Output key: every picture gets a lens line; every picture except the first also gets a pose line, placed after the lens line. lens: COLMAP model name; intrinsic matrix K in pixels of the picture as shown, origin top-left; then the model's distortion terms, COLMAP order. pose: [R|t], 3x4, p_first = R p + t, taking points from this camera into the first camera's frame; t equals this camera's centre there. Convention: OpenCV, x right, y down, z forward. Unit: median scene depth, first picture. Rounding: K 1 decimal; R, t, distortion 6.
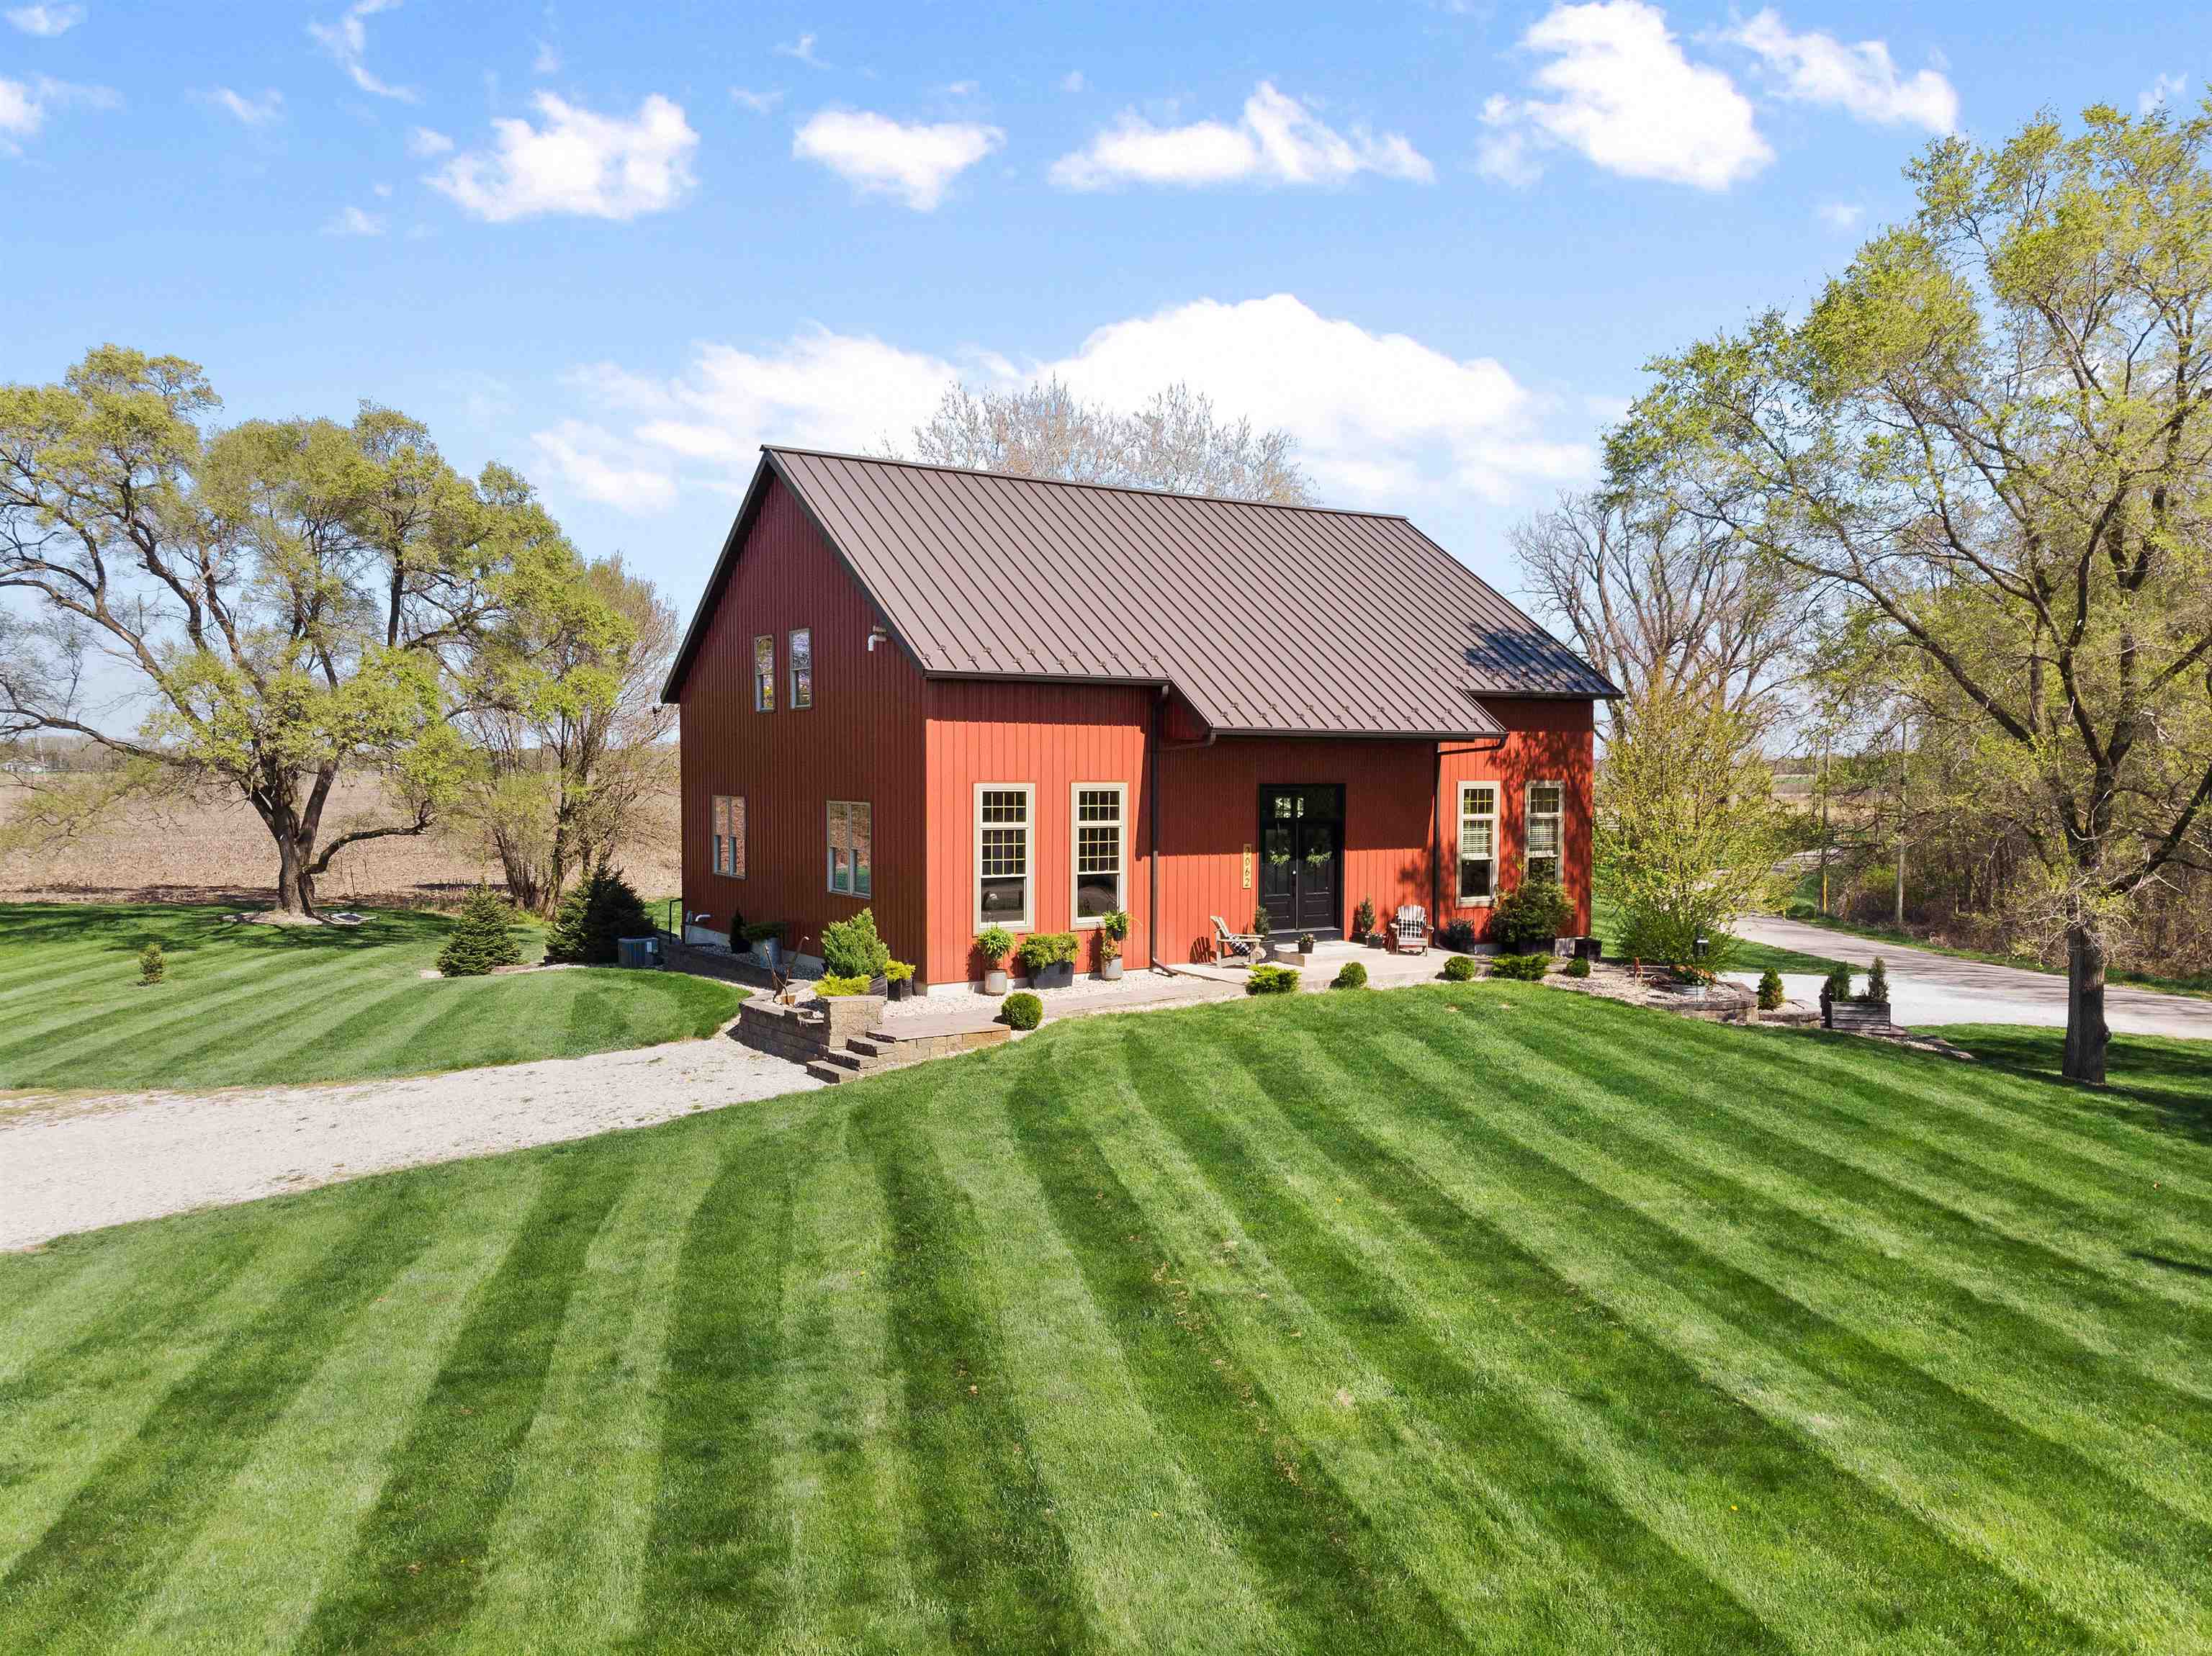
lens RADIAL K [[1548.6, 0, 1104.1], [0, 1548.6, 823.5], [0, 0, 1]] dist [-0.003224, 0.001034]
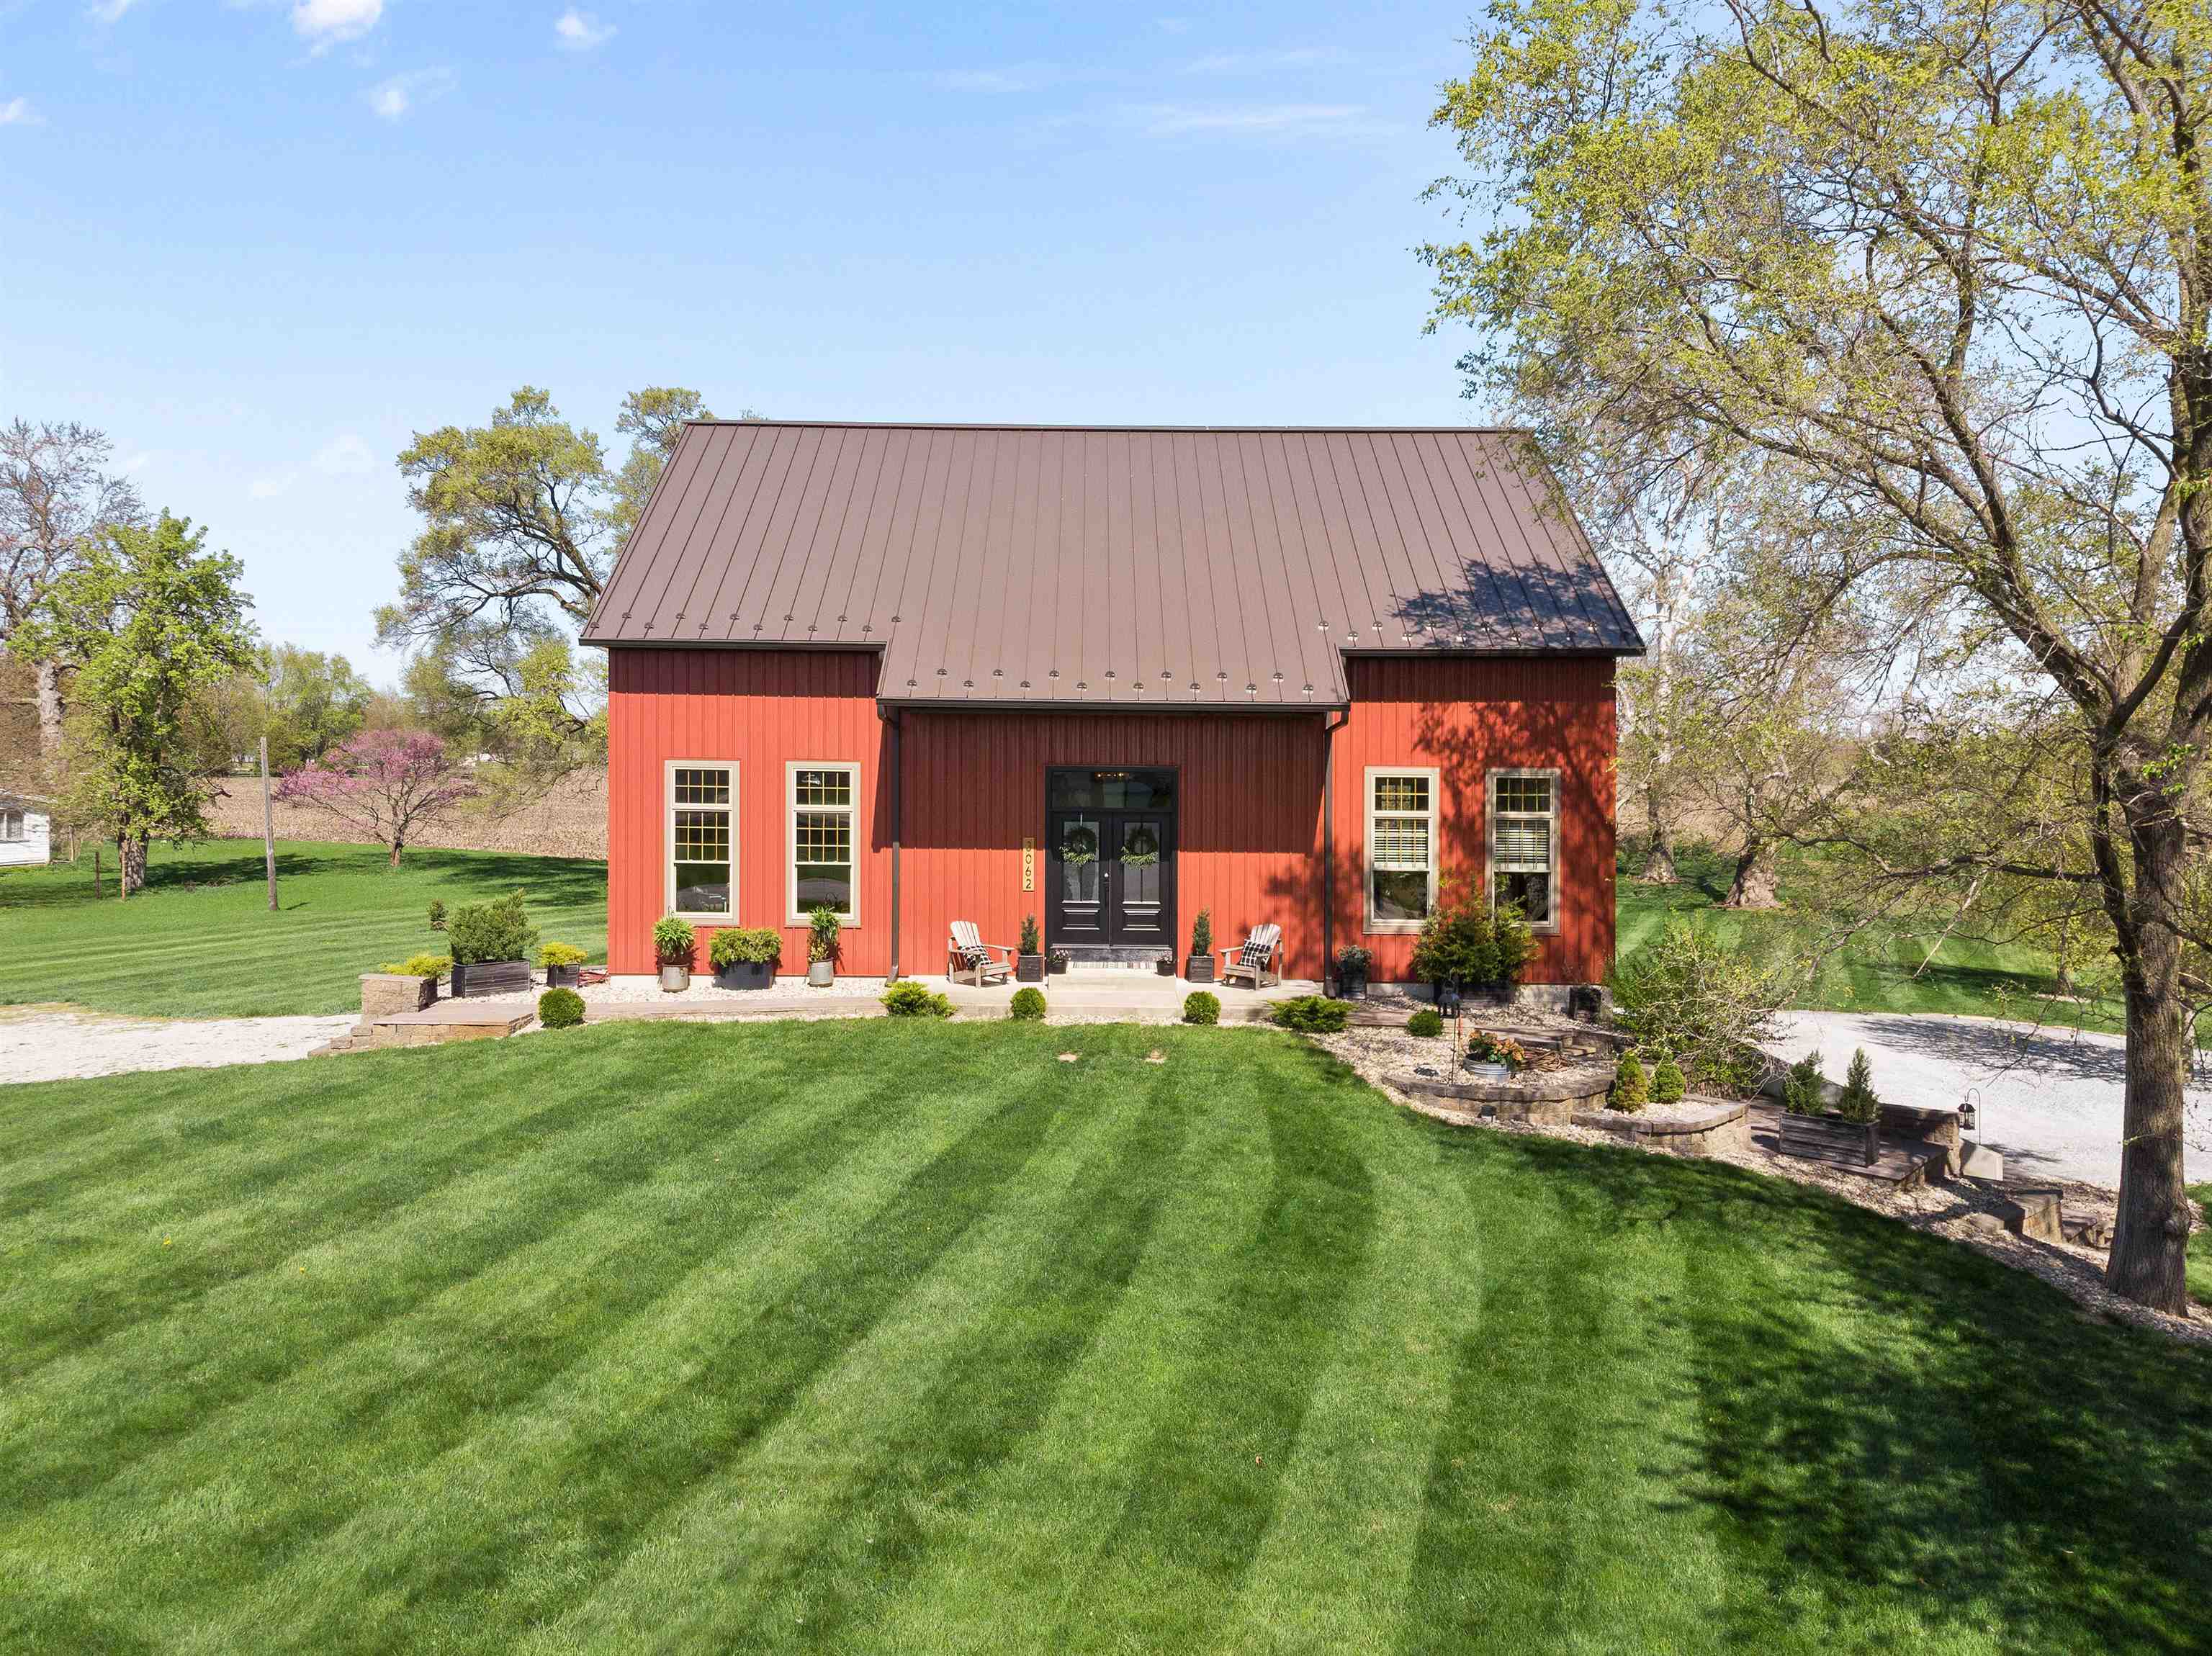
lens RADIAL K [[1548.6, 0, 1106.0], [0, 1548.6, 833.1], [0, 0, 1]] dist [-0.003224, 0.001034]
pose [[0.866006, 0.035081, -0.498802, 0.499838], [-0.026973, 0.999361, 0.023456, -0.009306], [0.499306, -0.006859, 0.866399, 0.272029]]
